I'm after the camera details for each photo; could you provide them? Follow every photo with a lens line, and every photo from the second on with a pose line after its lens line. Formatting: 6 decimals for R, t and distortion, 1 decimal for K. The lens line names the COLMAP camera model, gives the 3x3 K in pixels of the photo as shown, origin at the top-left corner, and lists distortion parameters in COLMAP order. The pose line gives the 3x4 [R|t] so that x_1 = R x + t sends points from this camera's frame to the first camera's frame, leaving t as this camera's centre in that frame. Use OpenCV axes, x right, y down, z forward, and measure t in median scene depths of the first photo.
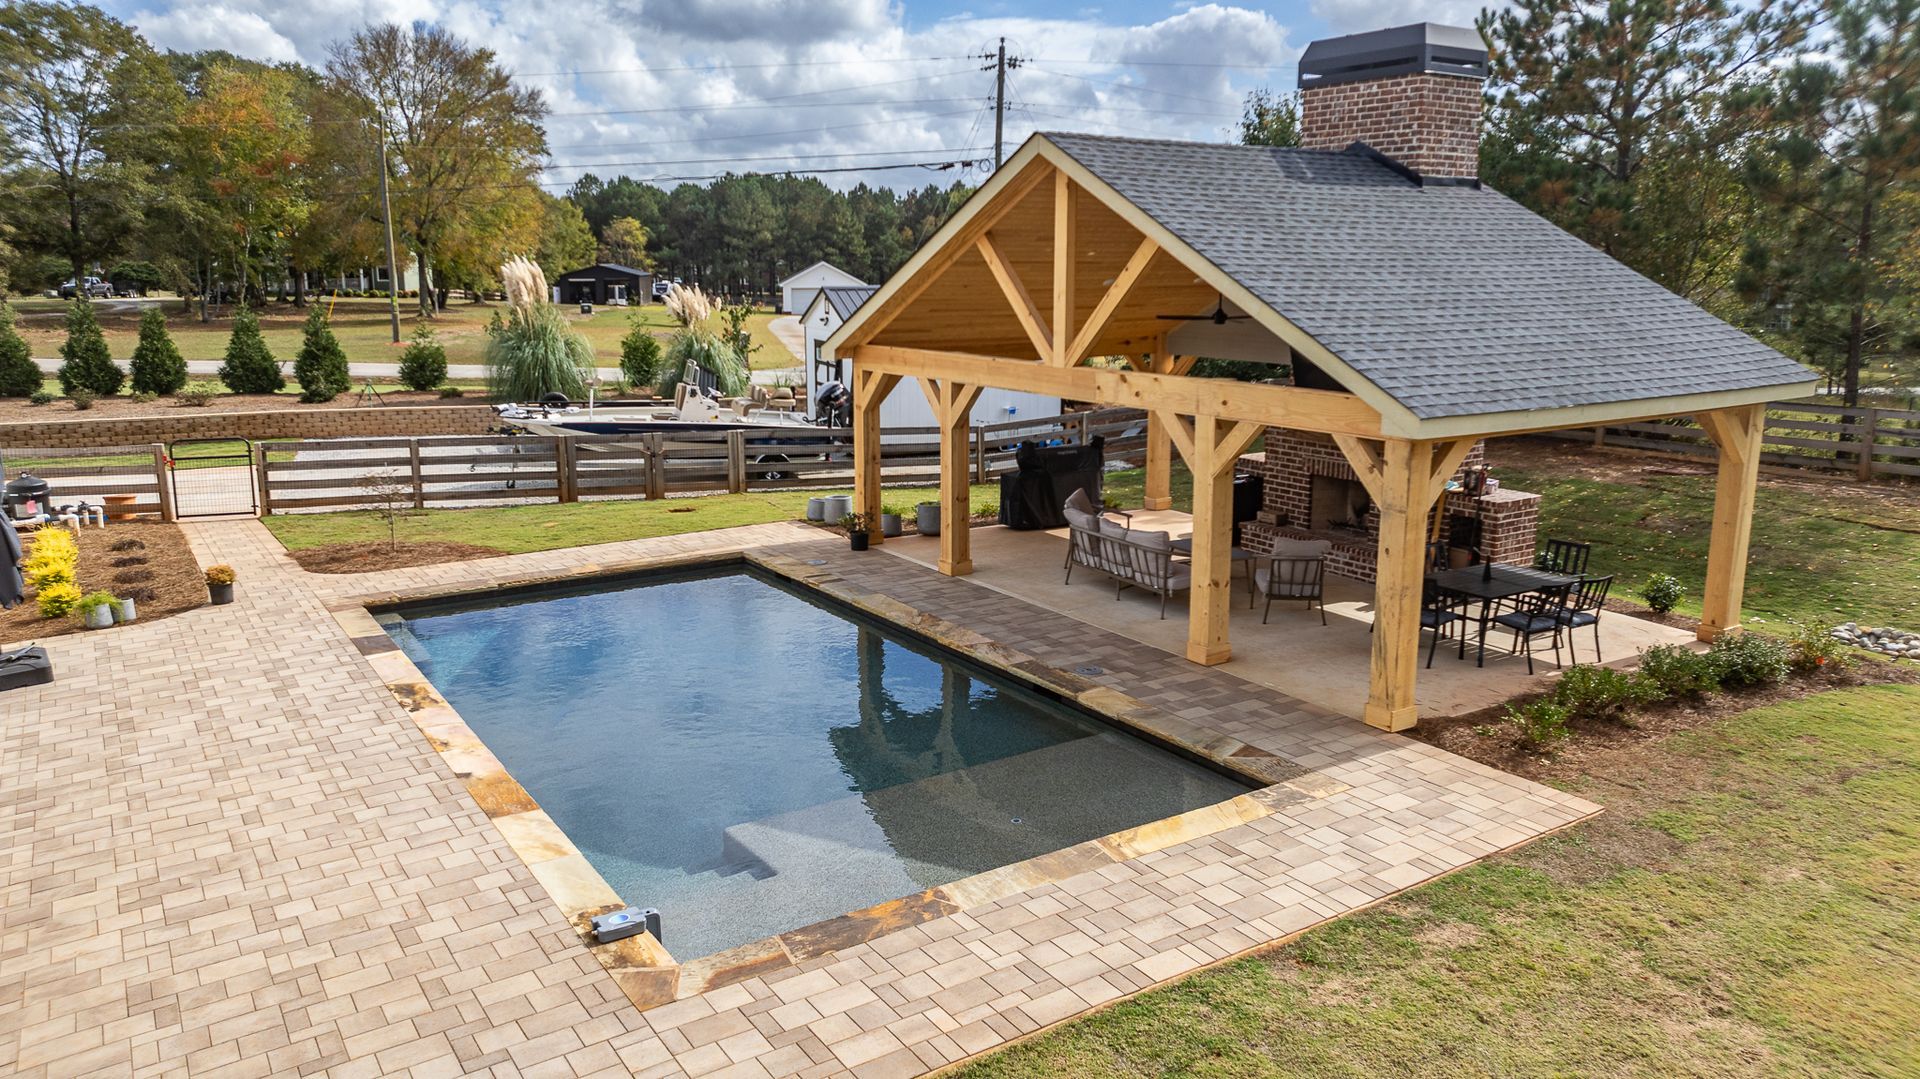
lens RADIAL K [[1344.4, 0, 958.2], [0, 1344.4, 537.3], [0, 0, 1]] dist [-0.020443, 0.001980]
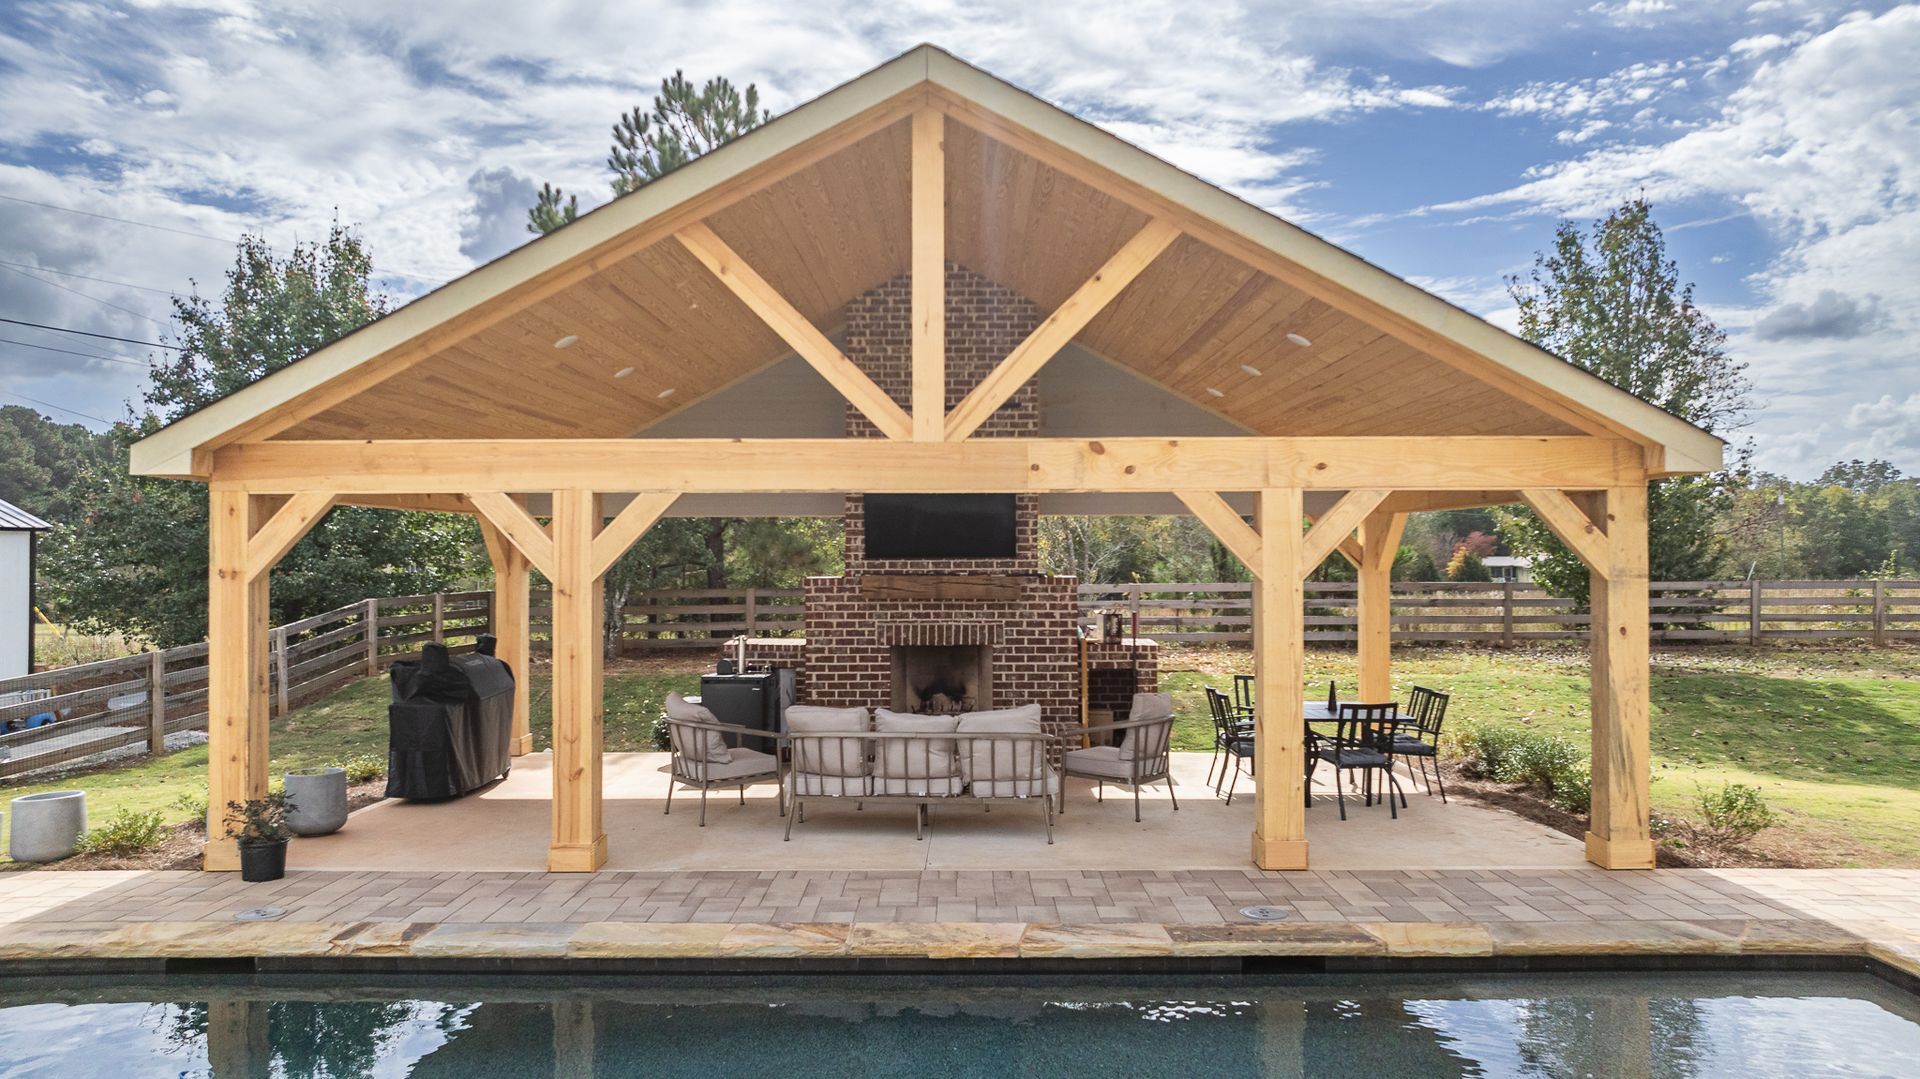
lens RADIAL K [[1346.2, 0, 960.0], [0, 1346.2, 539.5], [0, 0, 1]] dist [-0.014199, 0.001278]
pose [[0.549971, 0.007421, 0.835151, -0.450638], [0.171525, 0.977641, -0.121641, -0.010647], [-0.817381, 0.210149, 0.536401, 0.740326]]
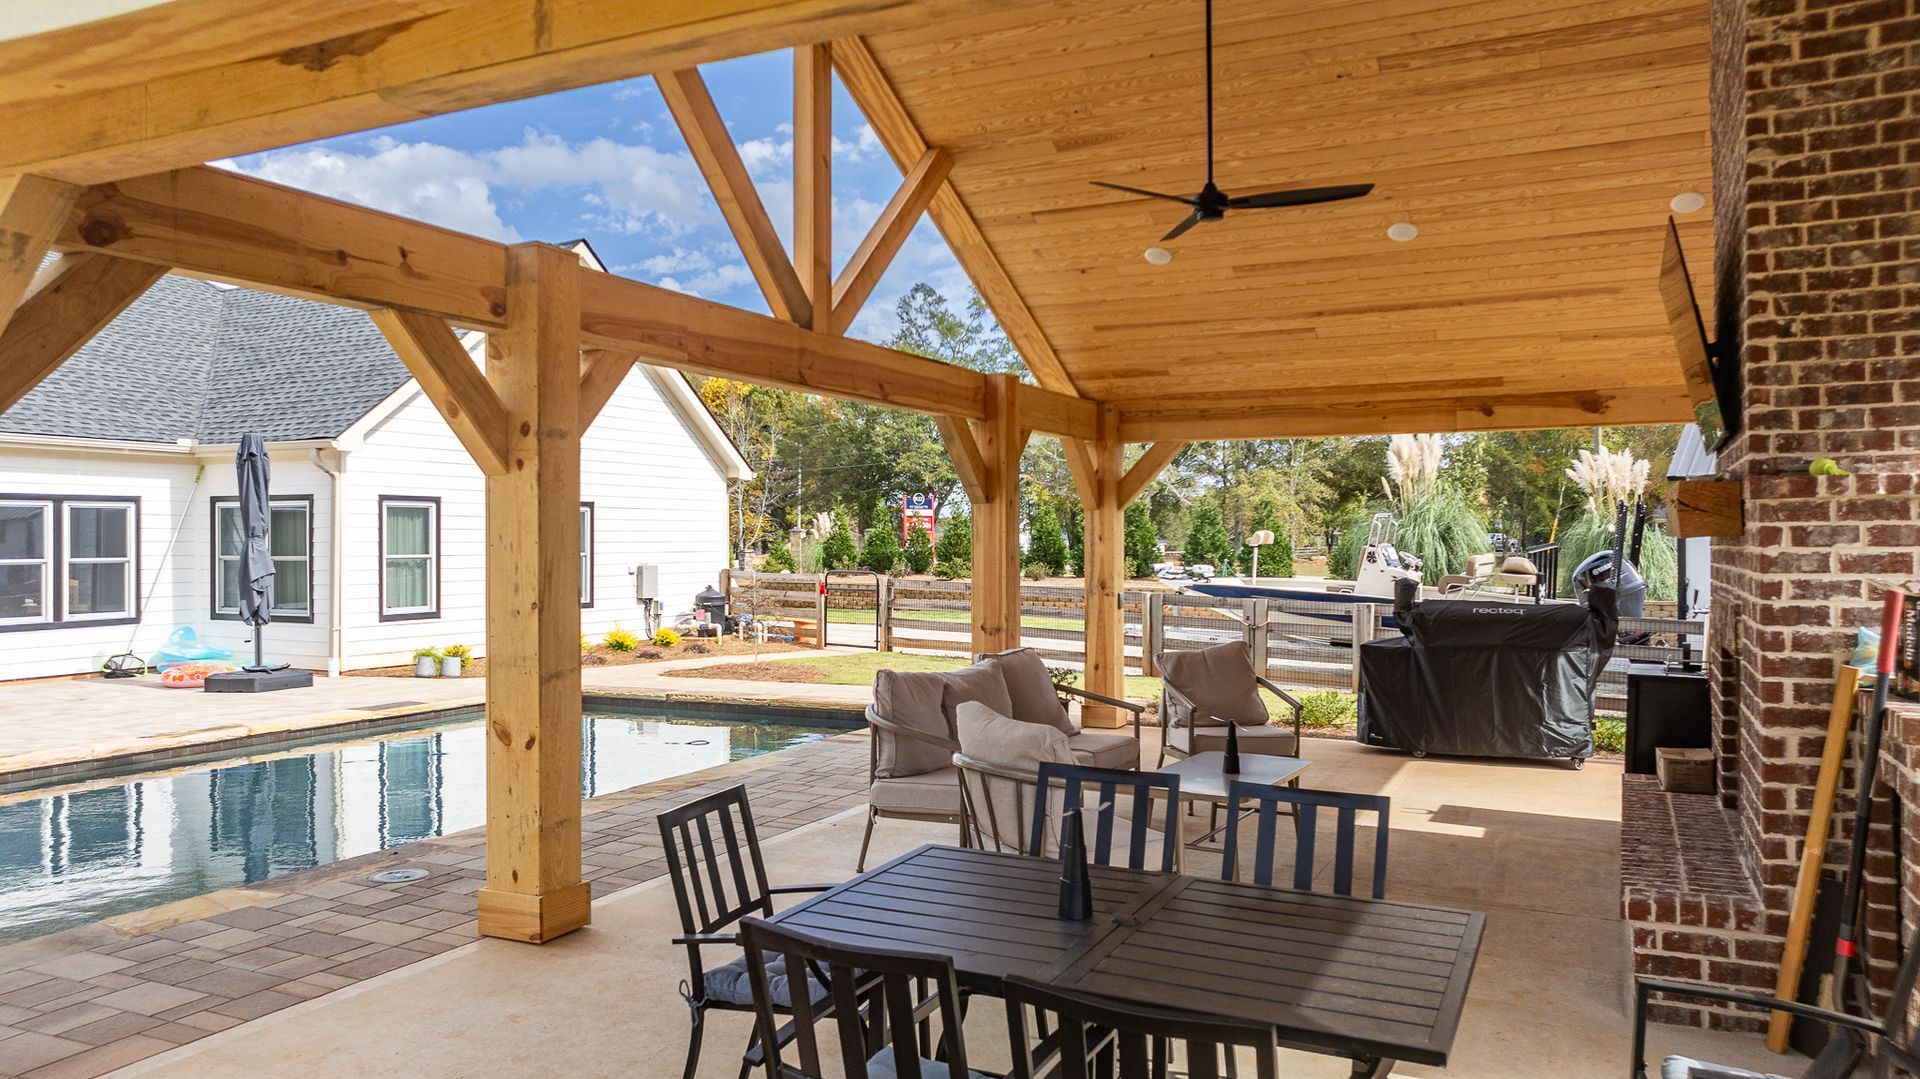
lens RADIAL K [[1348.0, 0, 960.0], [0, 1348.0, 539.5], [0, 0, 1]] dist [-0.028152, 0.029929]
pose [[0.513436, -0.001609, -0.858126, 0.605931], [-0.172569, 0.979375, -0.105088, -0.004786], [0.840597, 0.202043, 0.502569, 0.877593]]
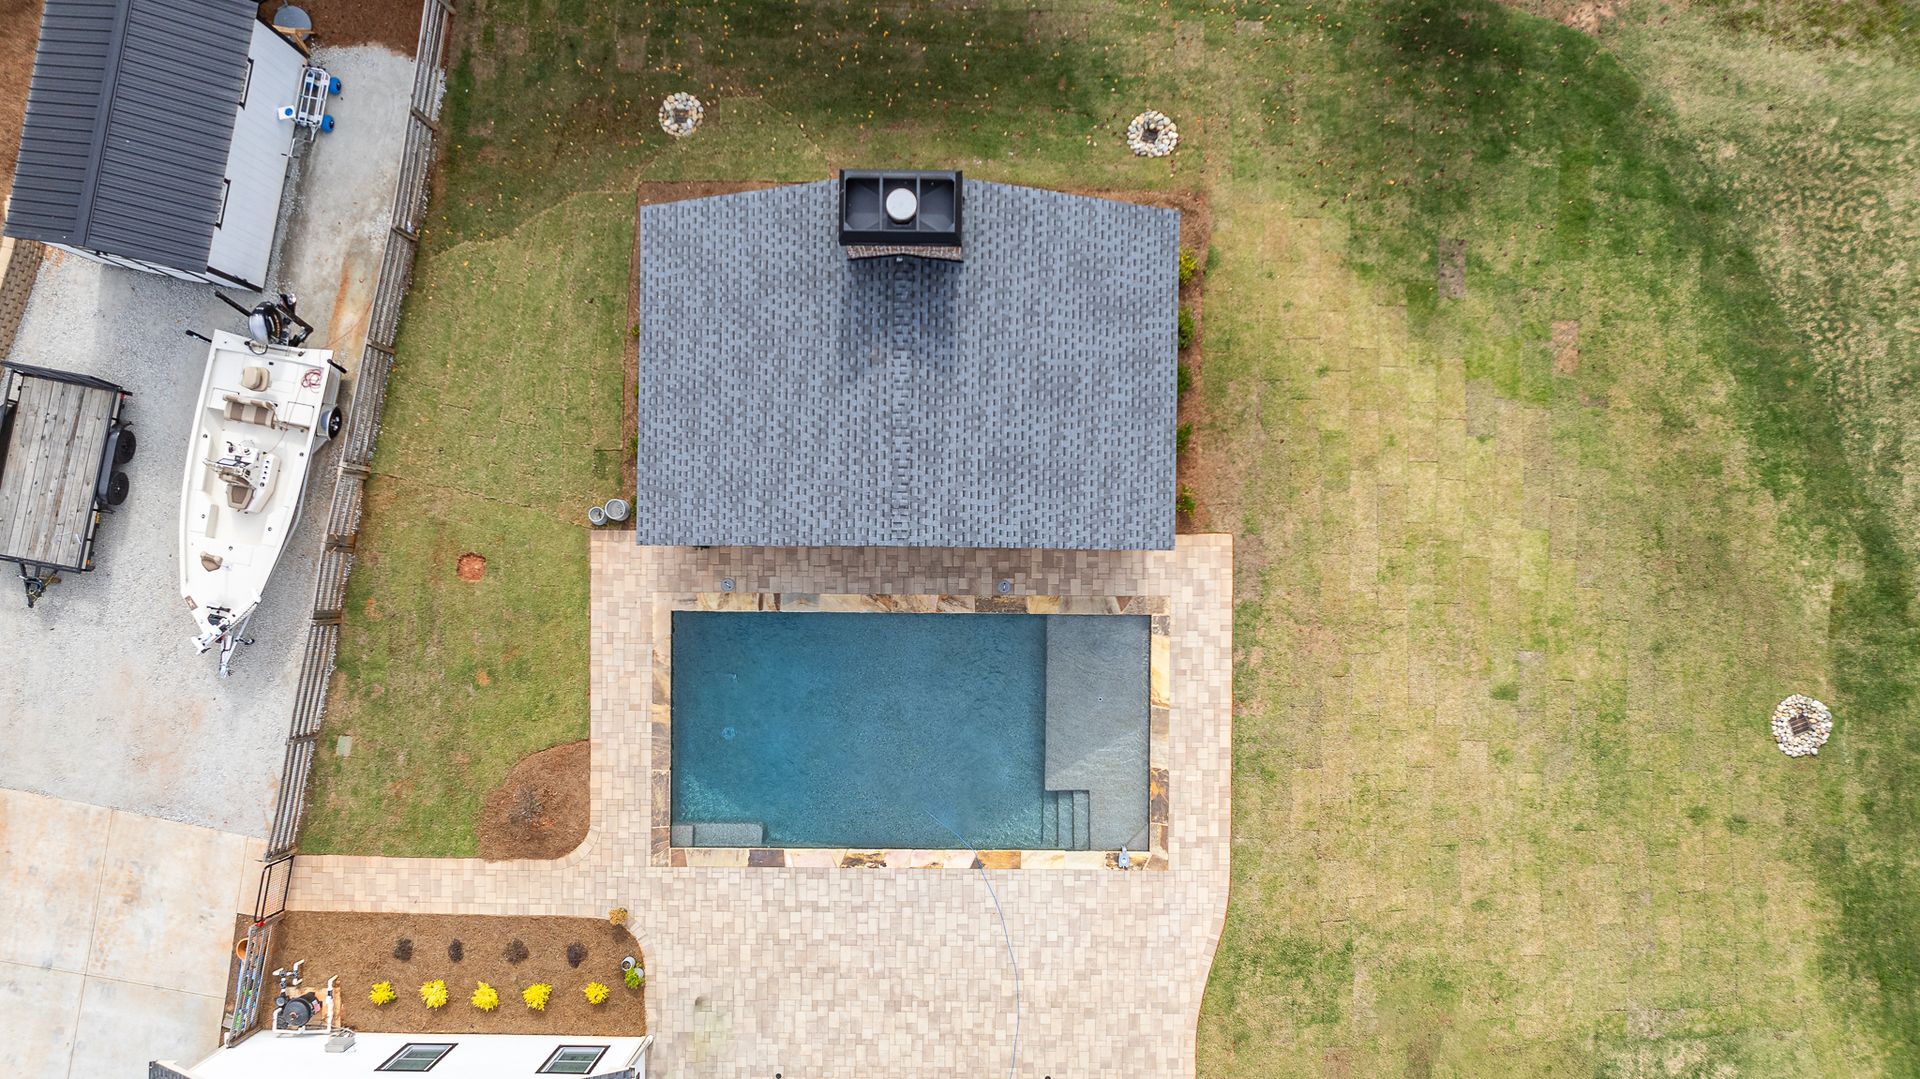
lens RADIAL K [[1435.6, 0, 960.6], [0, 1435.6, 598.6], [0, 0, 1]] dist [-0.011673, -0.005483]
pose [[0.556499, -0.830844, 0.002907, 0.035968], [0.170302, 0.117492, 0.978362, -2.065177], [-0.813208, -0.543962, 0.206879, 0.562735]]
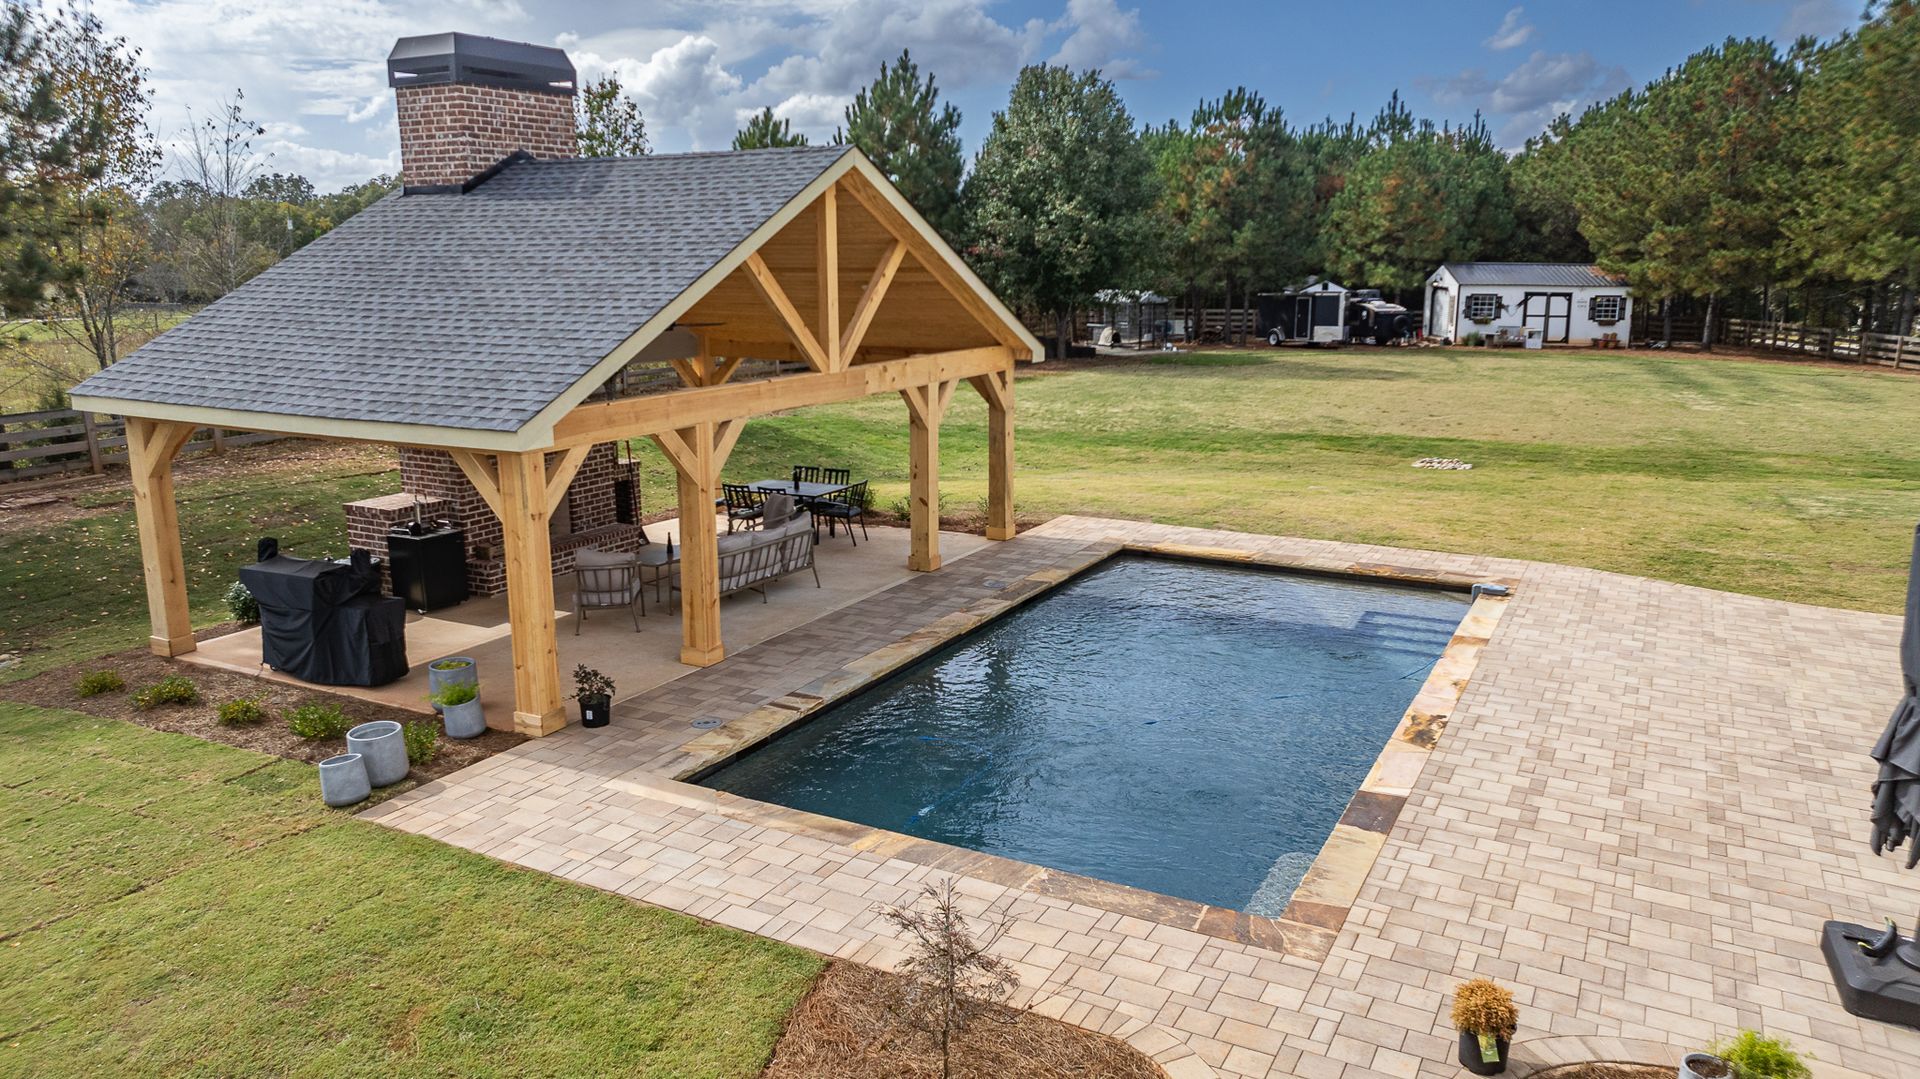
lens RADIAL K [[1348.8, 0, 958.2], [0, 1348.8, 538.6], [0, 0, 1]] dist [-0.017225, -0.003880]
pose [[-0.476500, -0.183804, 0.859746, -0.963637], [0.181570, 0.936246, 0.300791, -0.328687], [-0.860221, 0.299431, -0.412748, 1.508892]]
